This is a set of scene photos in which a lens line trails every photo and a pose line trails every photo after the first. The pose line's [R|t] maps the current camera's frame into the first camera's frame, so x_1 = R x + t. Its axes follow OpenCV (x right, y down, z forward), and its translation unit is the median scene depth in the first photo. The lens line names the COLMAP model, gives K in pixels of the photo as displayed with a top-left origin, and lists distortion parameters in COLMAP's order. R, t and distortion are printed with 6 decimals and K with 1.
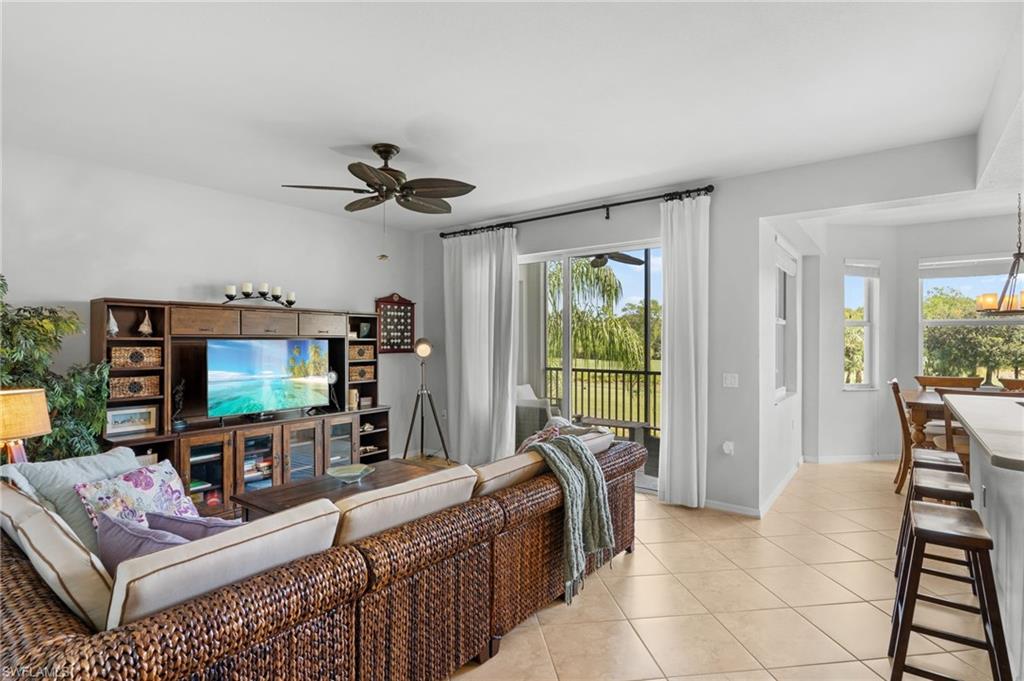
lens RADIAL K [[514.0, 0, 506.9], [0, 514.0, 342.8], [0, 0, 1]] dist [-0.010988, 0.000472]
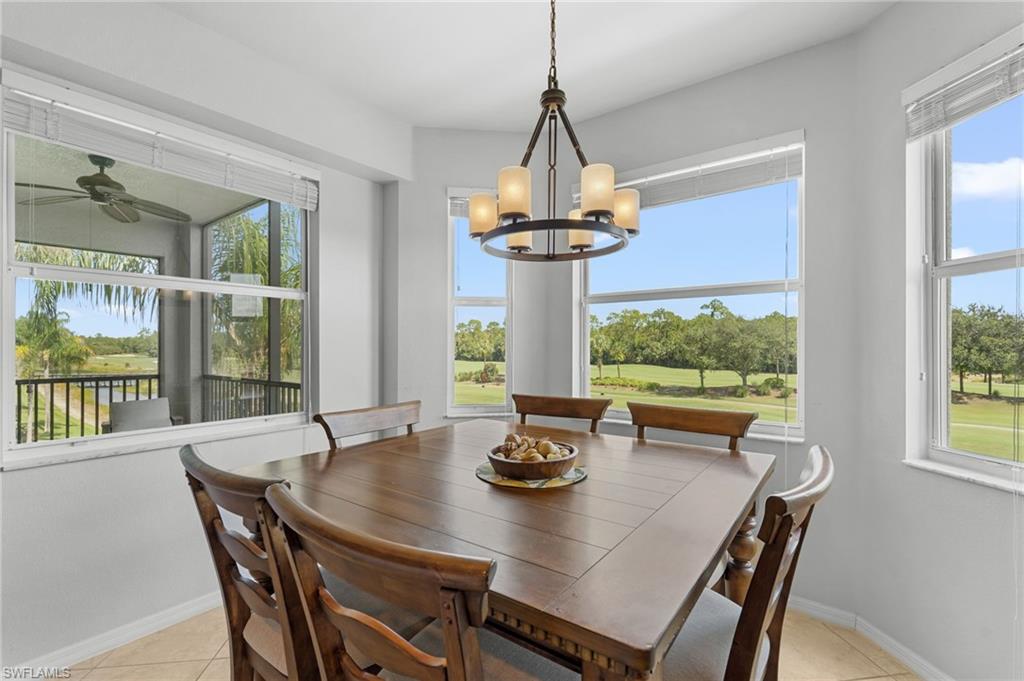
lens RADIAL K [[460.6, 0, 510.6], [0, 460.6, 347.1], [0, 0, 1]] dist [-0.002428, 0.000109]
pose [[0.999978, -0.000972, -0.006491, 0.977480], [0.000942, 0.999989, -0.004600, 0.023044], [0.006495, 0.004594, 0.999968, 0.645154]]
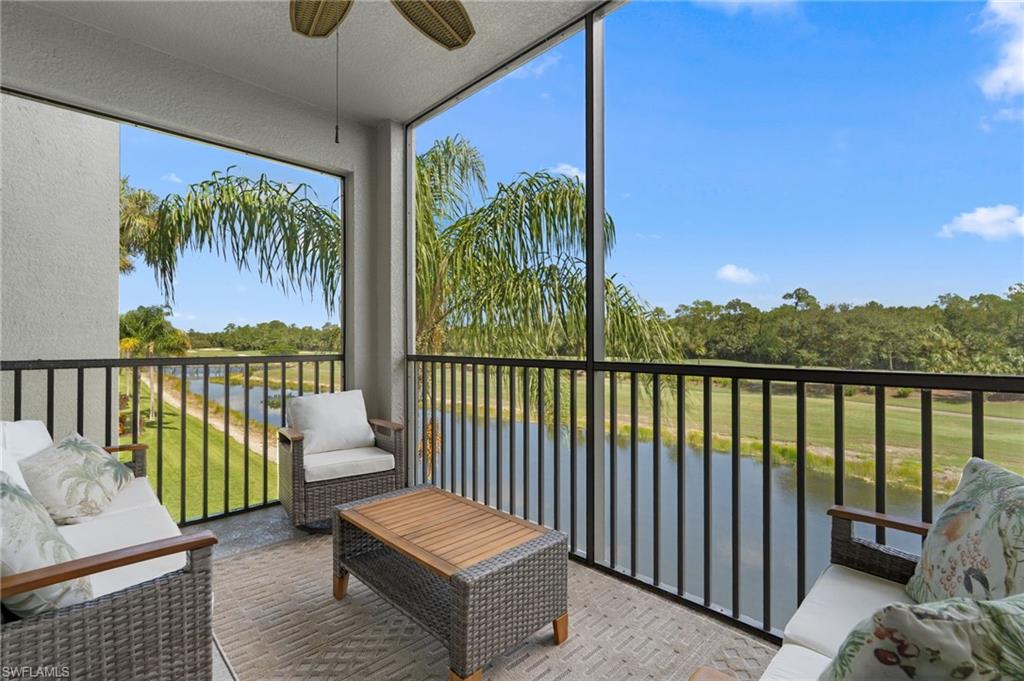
lens RADIAL K [[460.6, 0, 508.5], [0, 460.6, 339.0], [0, 0, 1]] dist [-0.002428, 0.000109]
pose [[0.991319, -0.002419, -0.131454, 0.442601], [0.001026, 0.999943, -0.010662, 0.071436], [0.131472, 0.010434, 0.991265, 1.091383]]
